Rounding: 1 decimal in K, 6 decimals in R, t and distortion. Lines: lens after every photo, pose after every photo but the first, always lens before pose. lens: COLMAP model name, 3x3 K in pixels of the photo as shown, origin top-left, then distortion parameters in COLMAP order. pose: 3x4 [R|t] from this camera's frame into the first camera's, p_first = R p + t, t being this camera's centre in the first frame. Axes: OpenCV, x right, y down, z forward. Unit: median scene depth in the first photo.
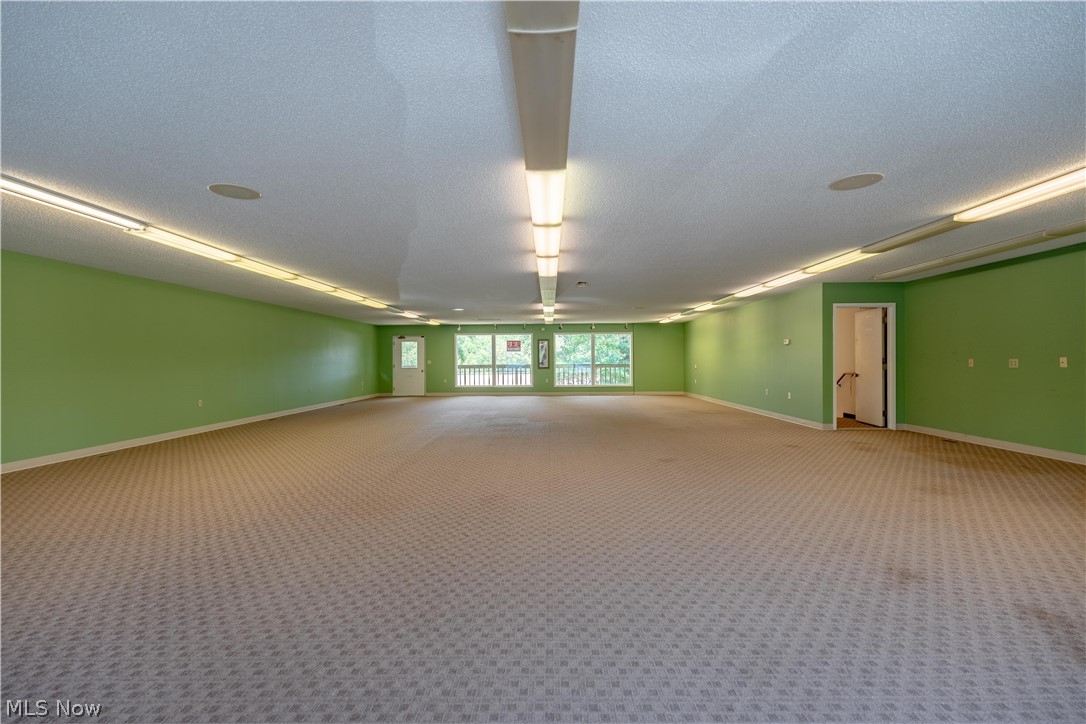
lens RADIAL K [[469.8, 0, 543.8], [0, 469.8, 367.6], [0, 0, 1]] dist [-0.001062, 0.000206]
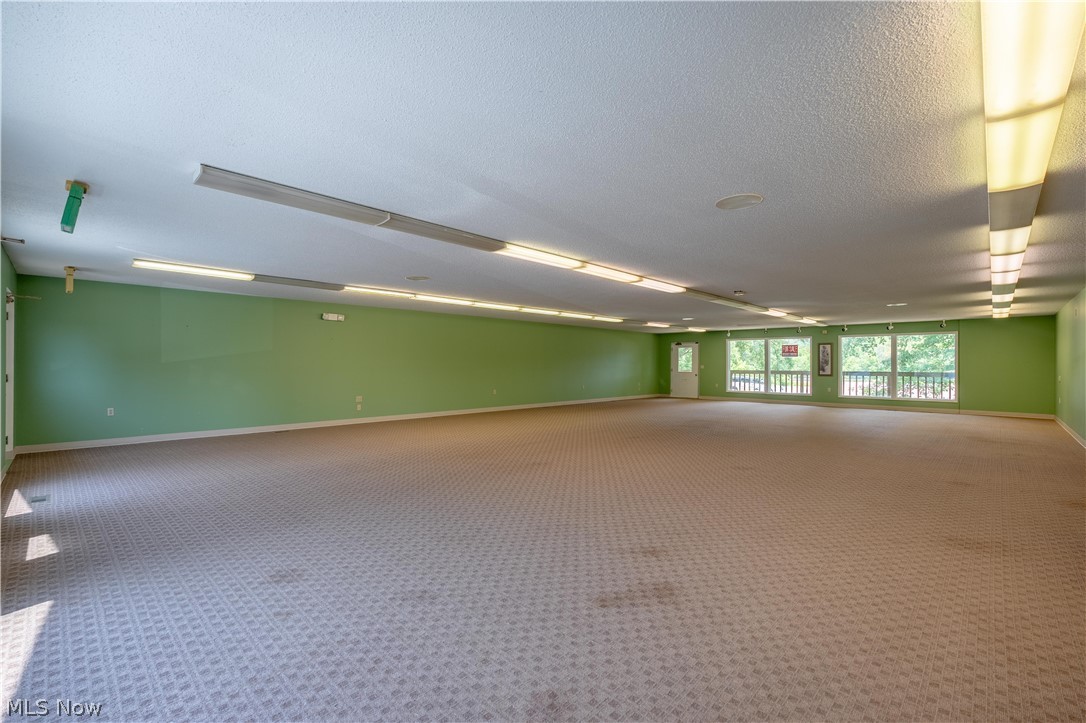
lens RADIAL K [[469.8, 0, 545.3], [0, 469.8, 364.2], [0, 0, 1]] dist [-0.001062, 0.000206]
pose [[0.730229, 0.010953, -0.683115, 0.220492], [-0.021559, 0.999743, -0.007016, -0.002824], [0.682862, 0.019851, 0.730277, -0.009416]]
